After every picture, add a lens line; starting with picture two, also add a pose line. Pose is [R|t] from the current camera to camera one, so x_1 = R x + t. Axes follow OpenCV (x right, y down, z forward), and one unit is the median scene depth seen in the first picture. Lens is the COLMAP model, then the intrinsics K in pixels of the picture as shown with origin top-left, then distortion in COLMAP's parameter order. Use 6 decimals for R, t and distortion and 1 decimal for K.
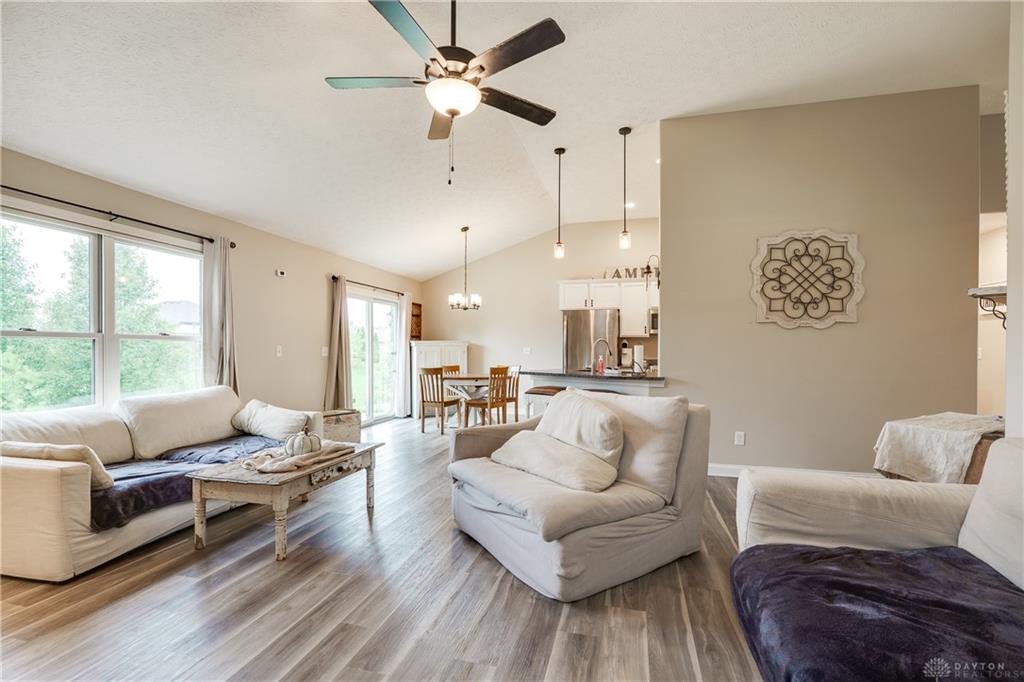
lens RADIAL K [[450.1, 0, 516.4], [0, 450.1, 349.7], [0, 0, 1]] dist [-0.003889, 0.000415]
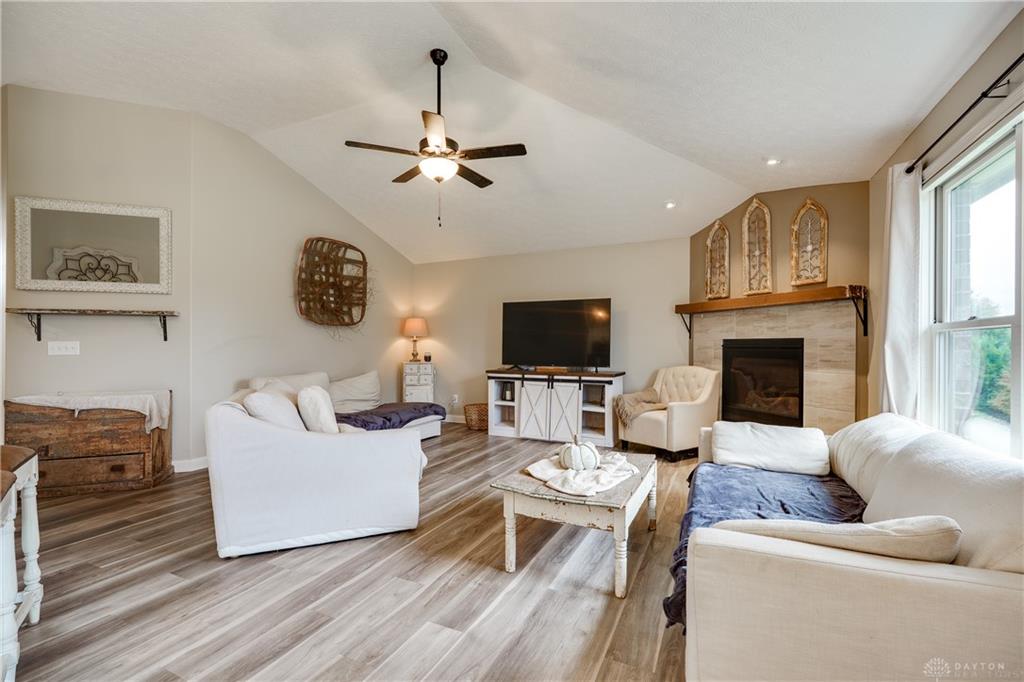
lens RADIAL K [[450.1, 0, 515.6], [0, 450.1, 343.0], [0, 0, 1]] dist [-0.003889, 0.000415]
pose [[-0.982351, 0.000469, 0.187045, -0.372127], [-0.000328, 0.999991, -0.004231, -0.001008], [-0.187045, -0.004218, -0.982342, 1.349486]]
